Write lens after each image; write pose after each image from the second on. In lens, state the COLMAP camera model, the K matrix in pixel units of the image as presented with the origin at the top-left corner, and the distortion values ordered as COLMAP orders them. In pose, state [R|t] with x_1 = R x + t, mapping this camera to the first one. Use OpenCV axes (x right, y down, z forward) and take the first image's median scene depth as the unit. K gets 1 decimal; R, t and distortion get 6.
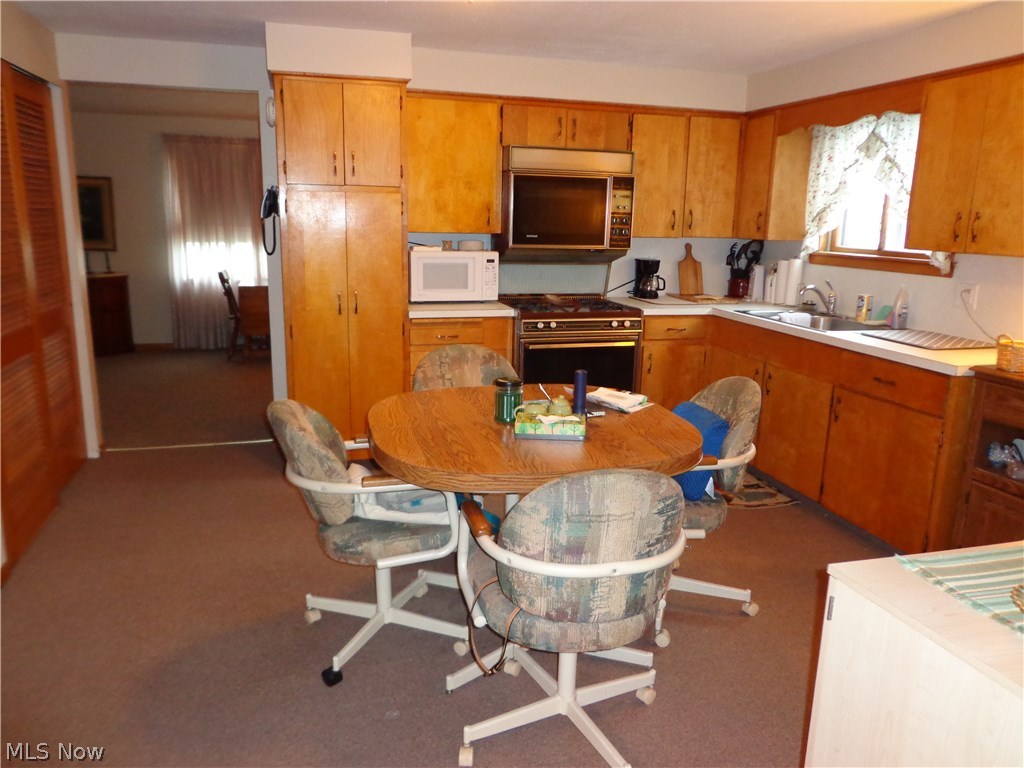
lens RADIAL K [[749.4, 0, 512.4], [0, 749.4, 385.1], [0, 0, 1]] dist [-0.004931, -0.005059]
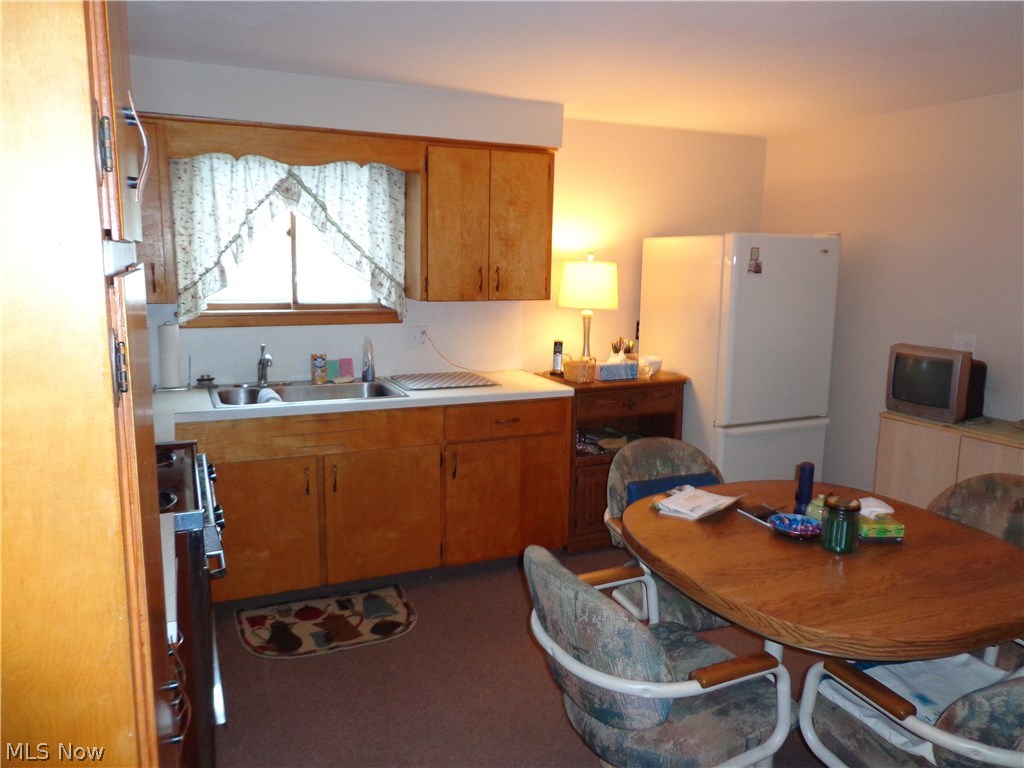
lens RADIAL K [[749.4, 0, 512.3], [0, 749.4, 380.4], [0, 0, 1]] dist [-0.004931, -0.005059]
pose [[-0.148022, -0.188239, 0.970904, -0.472275], [0.197637, 0.956286, 0.215537, -0.249358], [-0.969035, 0.223791, -0.104348, 0.917691]]
